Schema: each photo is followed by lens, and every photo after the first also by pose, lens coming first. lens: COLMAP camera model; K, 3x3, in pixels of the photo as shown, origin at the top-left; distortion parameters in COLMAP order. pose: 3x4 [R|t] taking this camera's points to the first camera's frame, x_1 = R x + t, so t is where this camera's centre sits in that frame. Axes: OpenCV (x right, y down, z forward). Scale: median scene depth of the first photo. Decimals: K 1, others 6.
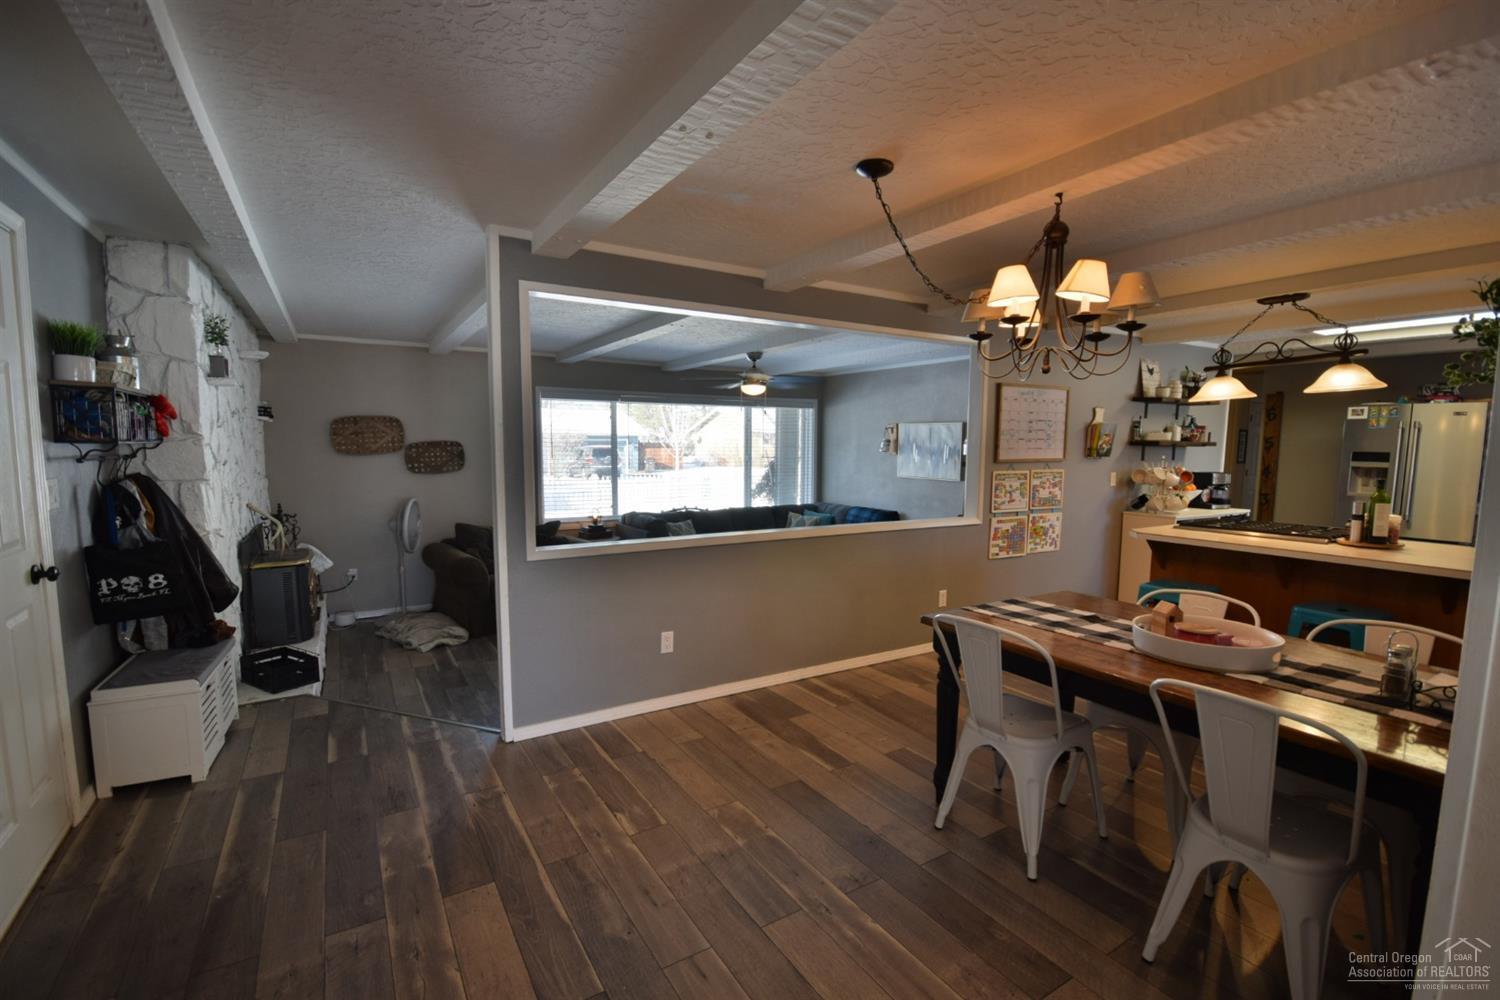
lens RADIAL K [[663.6, 0, 753.0], [0, 663.6, 511.3], [0, 0, 1]] dist [0.000518, -0.002089]
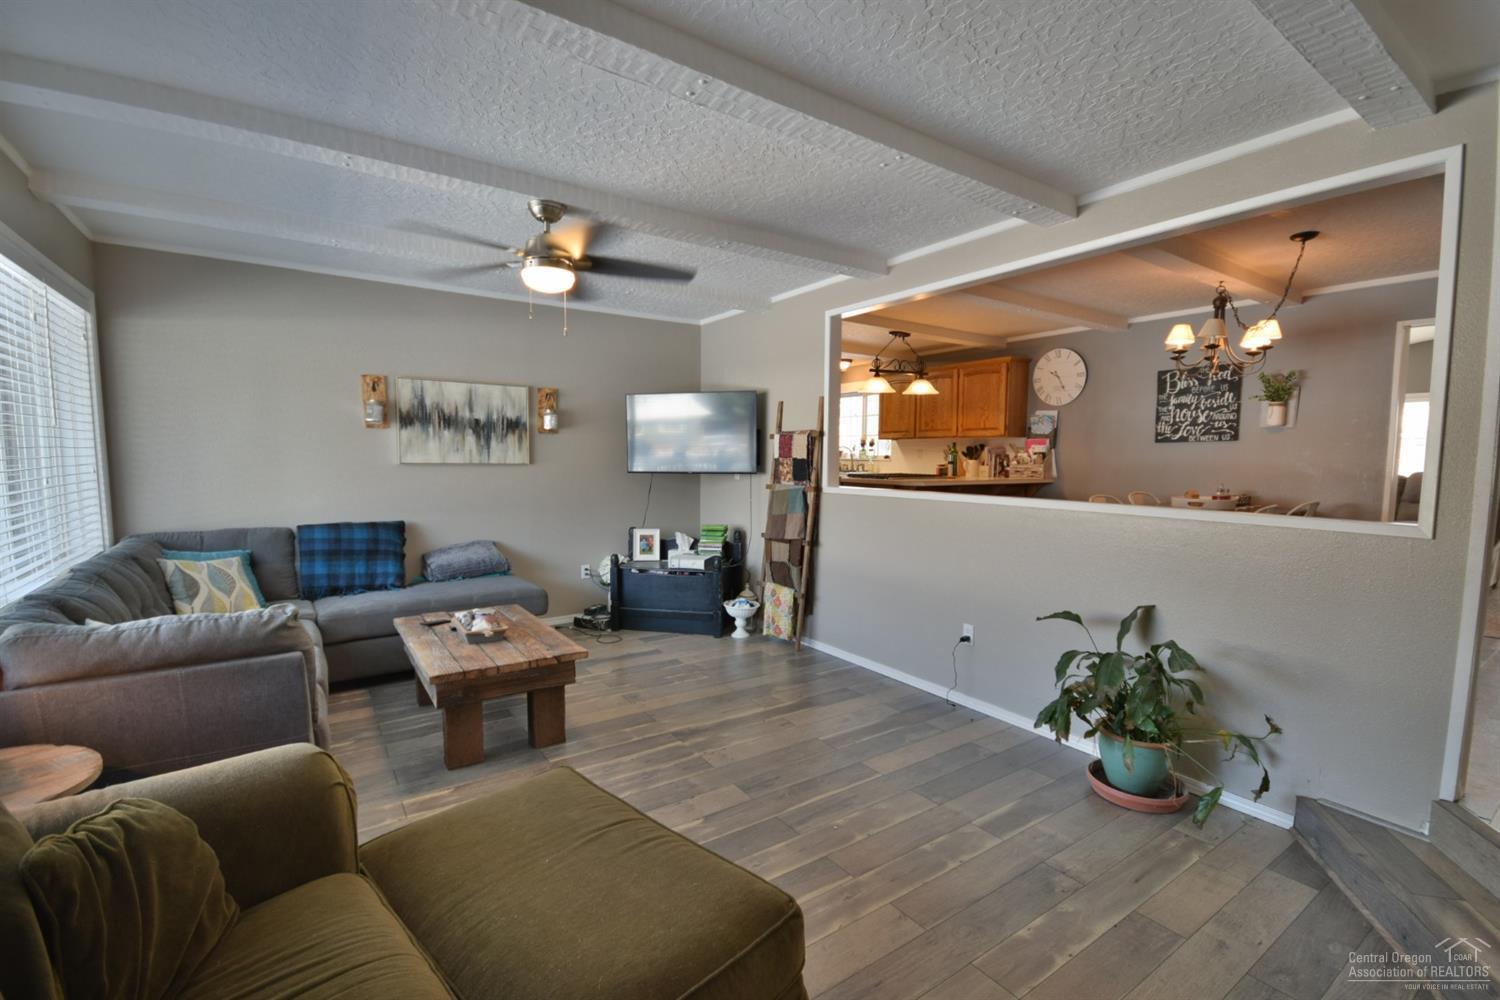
lens RADIAL K [[663.6, 0, 746.6], [0, 663.6, 508.7], [0, 0, 1]] dist [0.000518, -0.002089]
pose [[-0.050557, -0.087533, 0.994878, -0.845235], [0.093135, 0.991398, 0.091960, -0.079591], [-0.994369, 0.097308, -0.041970, 1.483394]]
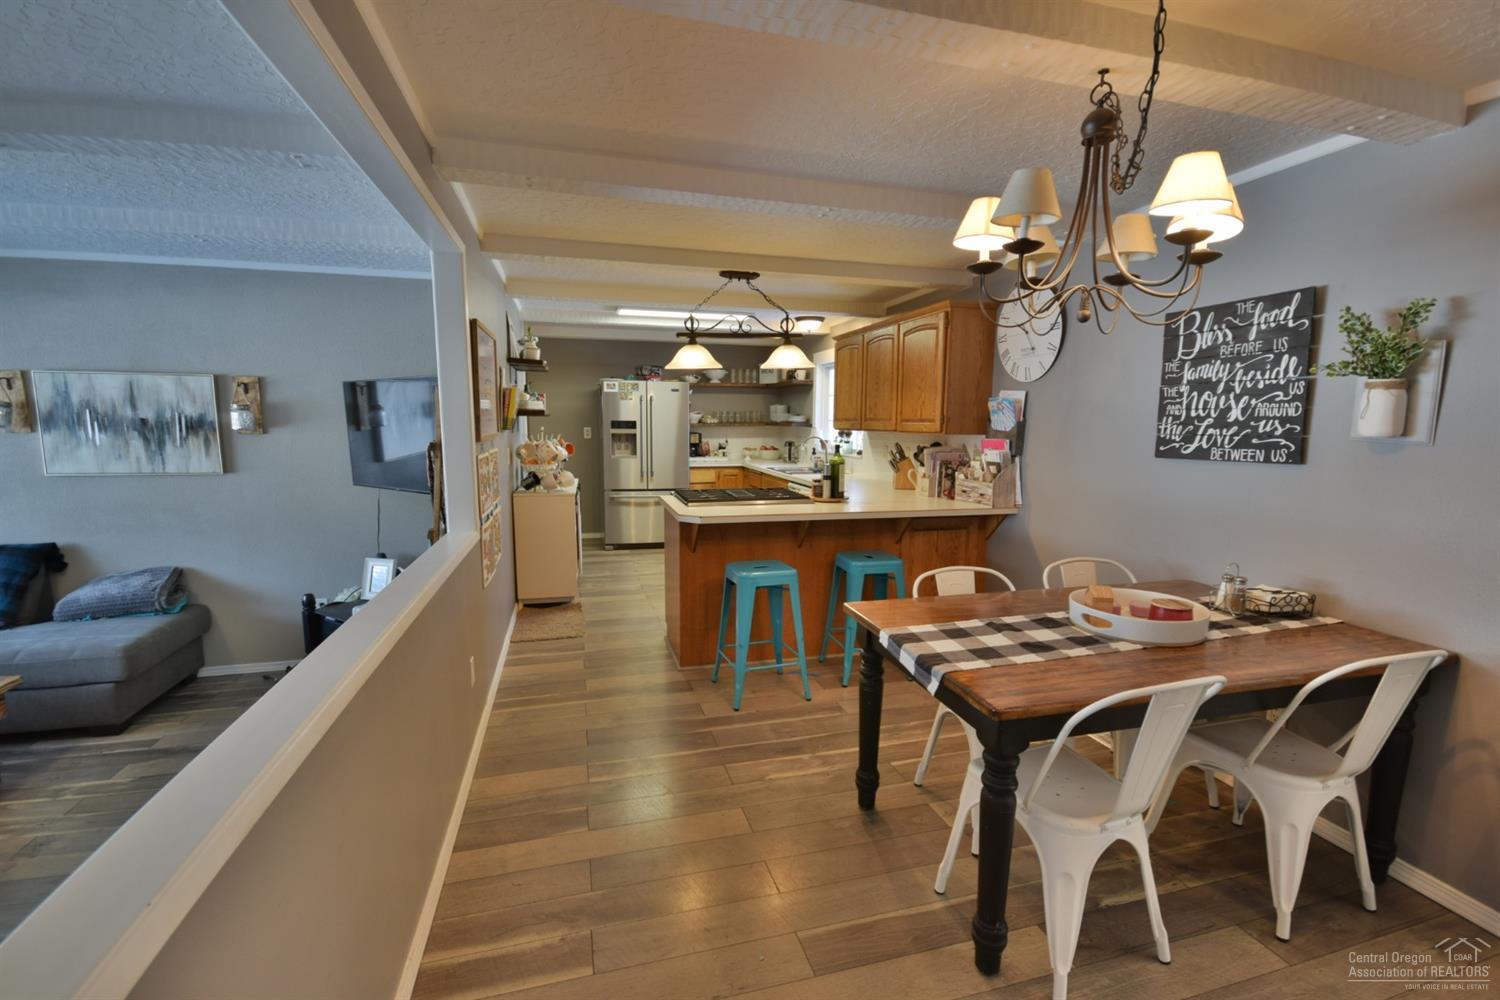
lens RADIAL K [[663.6, 0, 745.8], [0, 663.6, 510.7], [0, 0, 1]] dist [0.000518, -0.002089]
pose [[0.285157, -0.136169, 0.948759, -0.238193], [0.090471, 0.989261, 0.114790, -0.073071], [-0.954201, 0.053102, 0.294415, 0.700774]]
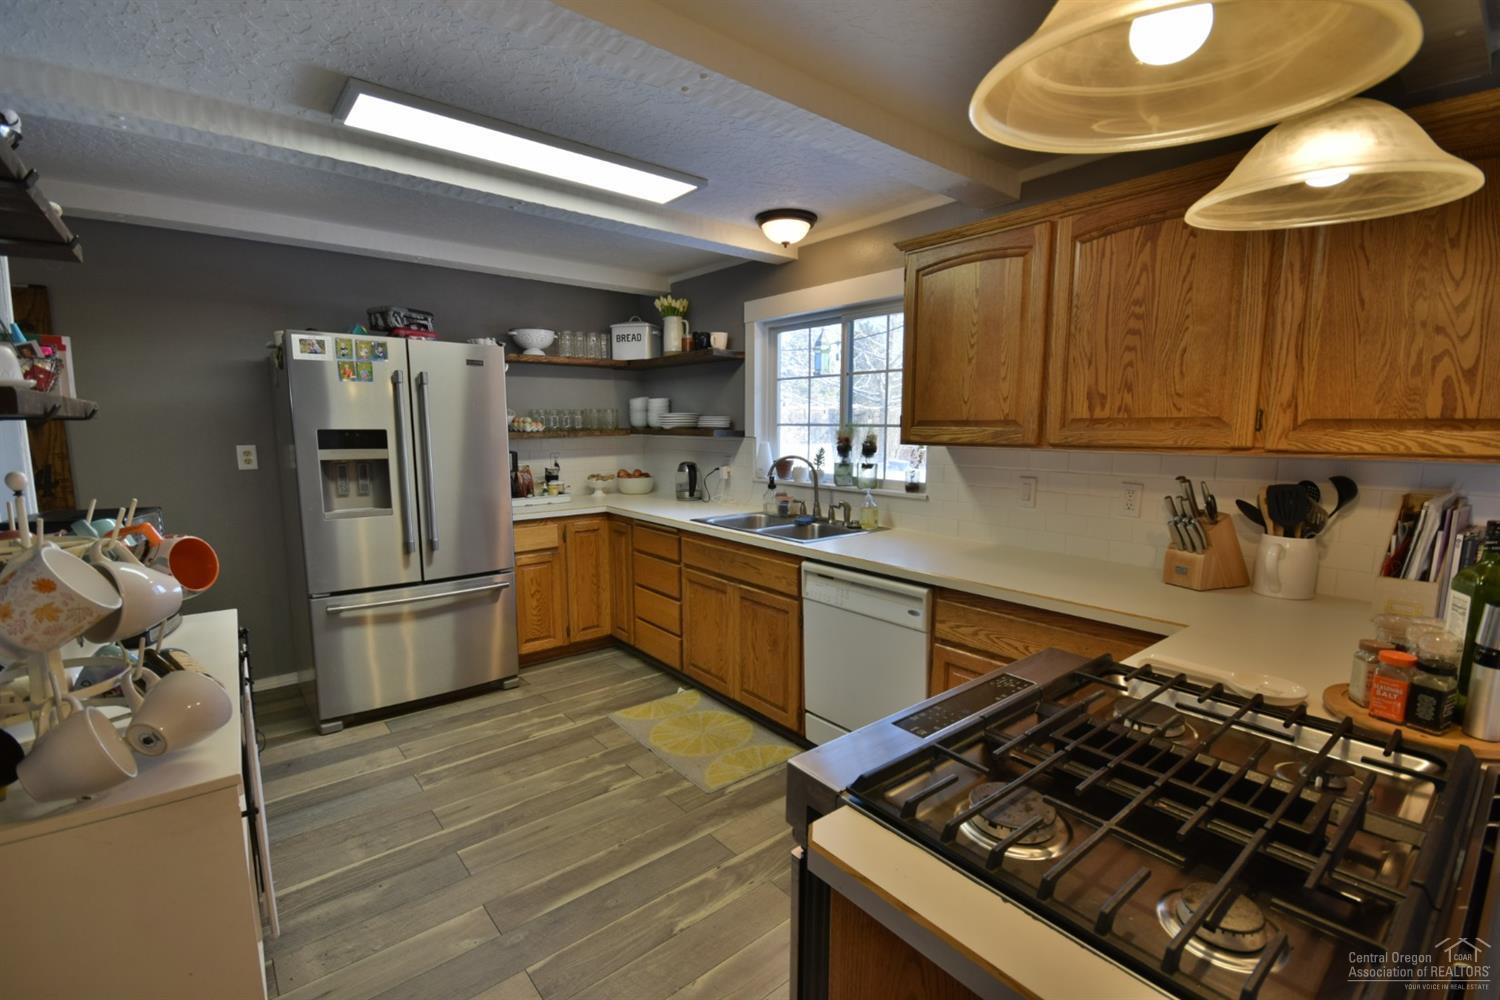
lens RADIAL K [[663.6, 0, 745.5], [0, 663.6, 509.0], [0, 0, 1]] dist [0.000518, -0.002089]
pose [[-0.139857, -0.134570, 0.980985, 0.606968], [0.099204, 0.983833, 0.149104, -0.118113], [-0.985190, 0.118171, -0.124246, 1.208196]]
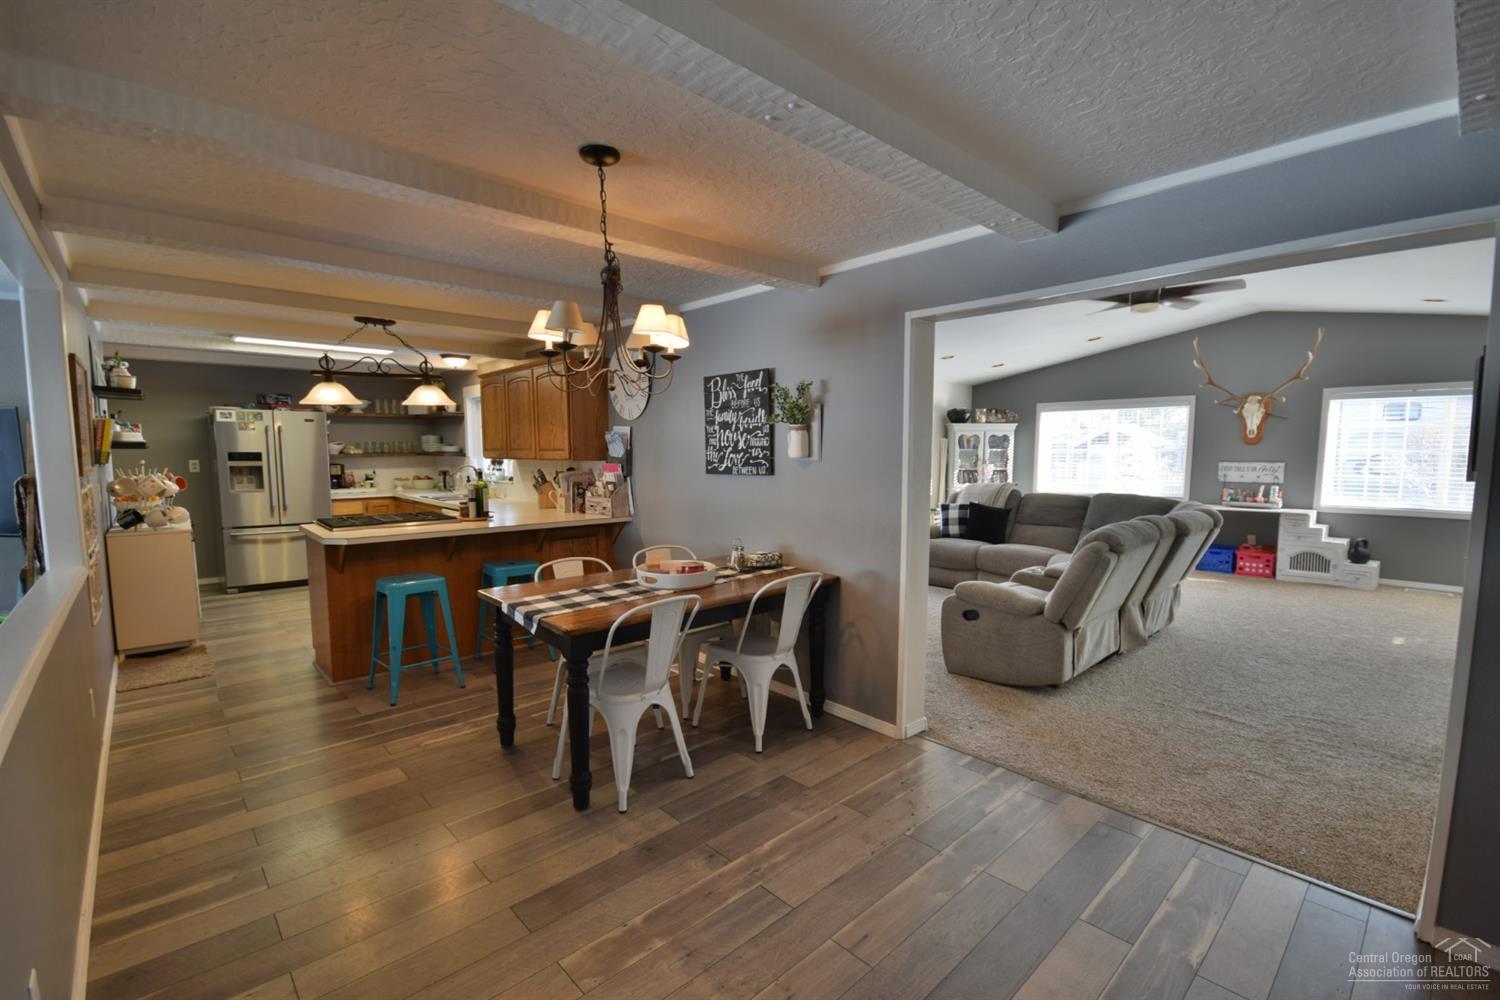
lens RADIAL K [[663.6, 0, 749.2], [0, 663.6, 512.4], [0, 0, 1]] dist [0.000518, -0.002089]
pose [[-0.191103, -0.102369, 0.976217, -0.485856], [0.097543, 0.987643, 0.122662, -0.069442], [-0.976711, 0.118664, -0.178756, 0.608150]]
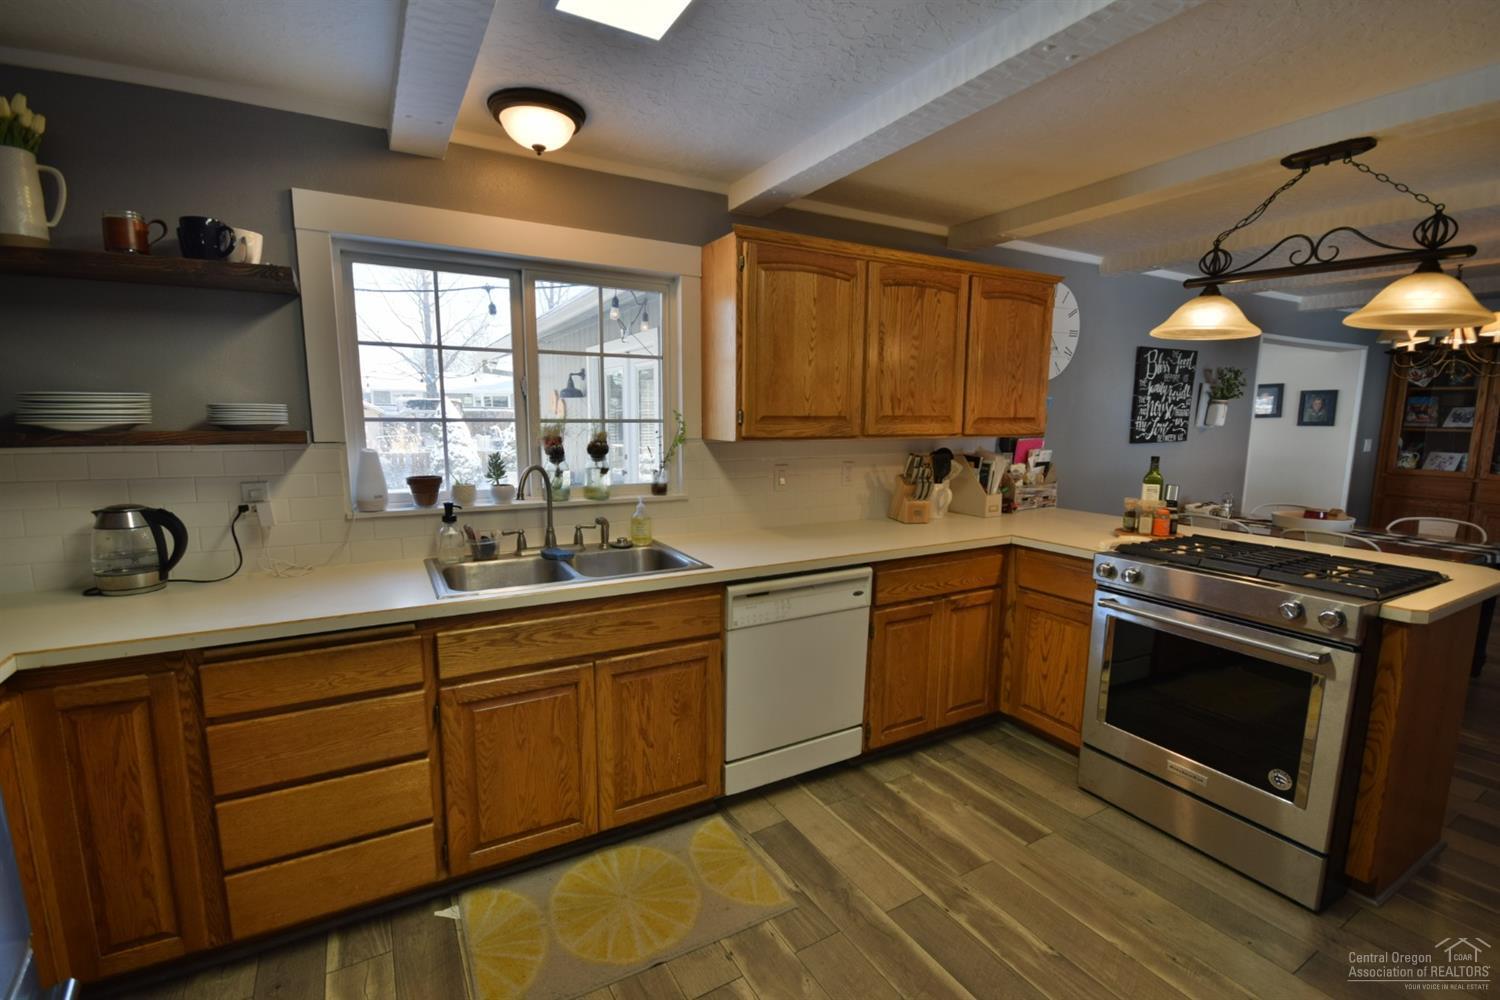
lens RADIAL K [[663.6, 0, 752.5], [0, 663.6, 512.5], [0, 0, 1]] dist [0.000518, -0.002089]
pose [[-0.999543, -0.015378, 0.026011, 1.260253], [-0.008686, 0.970713, 0.240085, -0.155546], [-0.028941, 0.239750, -0.970403, 1.621545]]
